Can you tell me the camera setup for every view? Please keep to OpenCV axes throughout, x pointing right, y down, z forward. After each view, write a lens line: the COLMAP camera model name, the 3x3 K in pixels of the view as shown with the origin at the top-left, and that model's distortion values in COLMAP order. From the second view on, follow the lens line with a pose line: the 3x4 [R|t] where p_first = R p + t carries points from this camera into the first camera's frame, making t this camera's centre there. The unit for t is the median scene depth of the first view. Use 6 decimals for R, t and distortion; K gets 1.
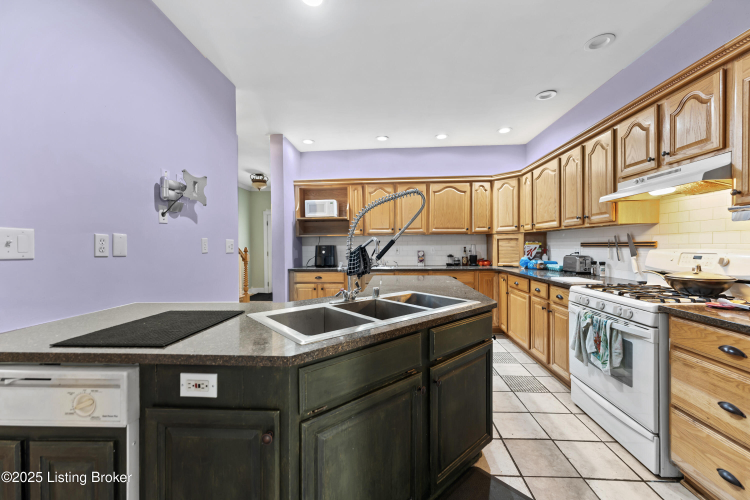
lens RADIAL K [[298.1, 0, 376.7], [0, 298.1, 248.1], [0, 0, 1]] dist [-0.001983, 0.000581]
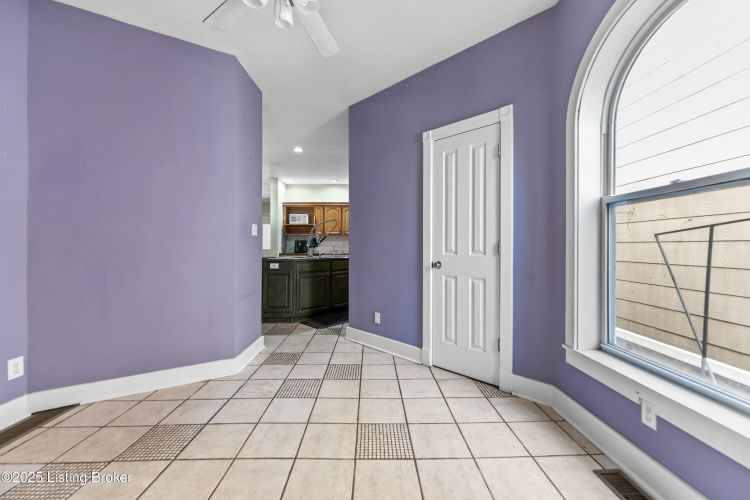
lens RADIAL K [[304.8, 0, 377.1], [0, 304.8, 244.4], [0, 0, 1]] dist [-0.004325, -0.000332]
pose [[0.996352, 0.016559, 0.083711, 0.126309], [-0.015010, 0.999705, -0.019105, 0.042331], [-0.084003, 0.017779, 0.996307, -0.828575]]
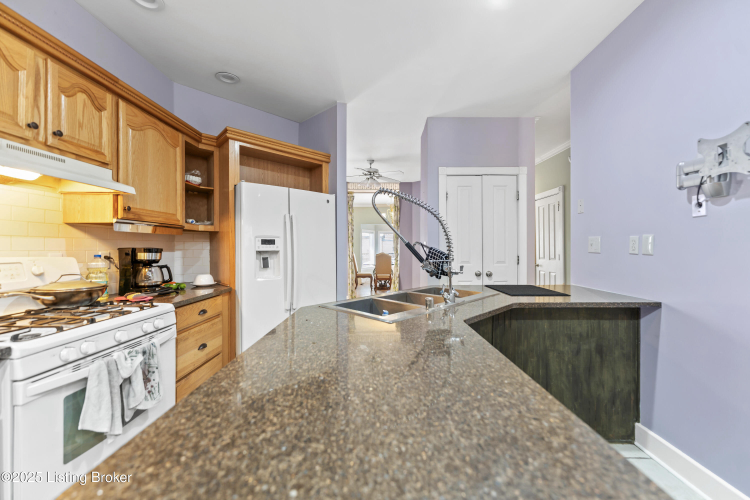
lens RADIAL K [[298.1, 0, 379.3], [0, 298.1, 245.3], [0, 0, 1]] dist [-0.001983, 0.000581]
pose [[-0.997791, 0.011458, -0.065429, 0.083244], [0.011336, 0.999933, 0.002244, -0.008444], [0.065451, 0.001498, -0.997855, 0.787872]]
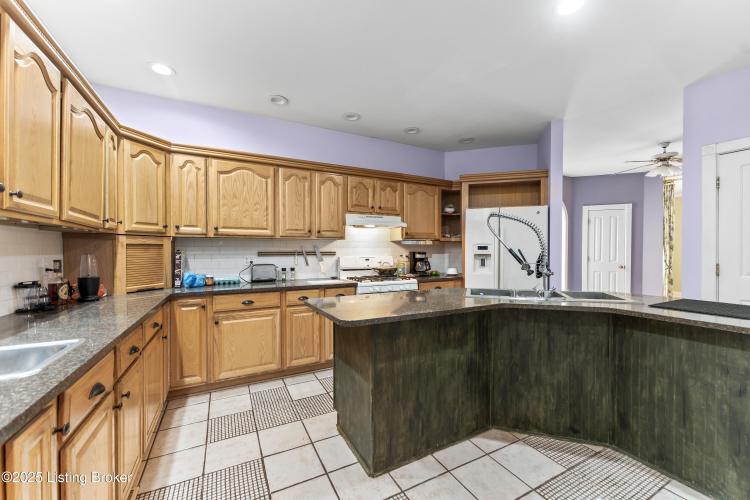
lens RADIAL K [[298.1, 0, 378.7], [0, 298.1, 253.7], [0, 0, 1]] dist [-0.001983, 0.000581]
pose [[-0.519937, 0.003001, 0.854199, -0.310298], [0.015102, 0.999870, 0.005680, -0.009091], [-0.854071, 0.015854, -0.519915, 0.882109]]
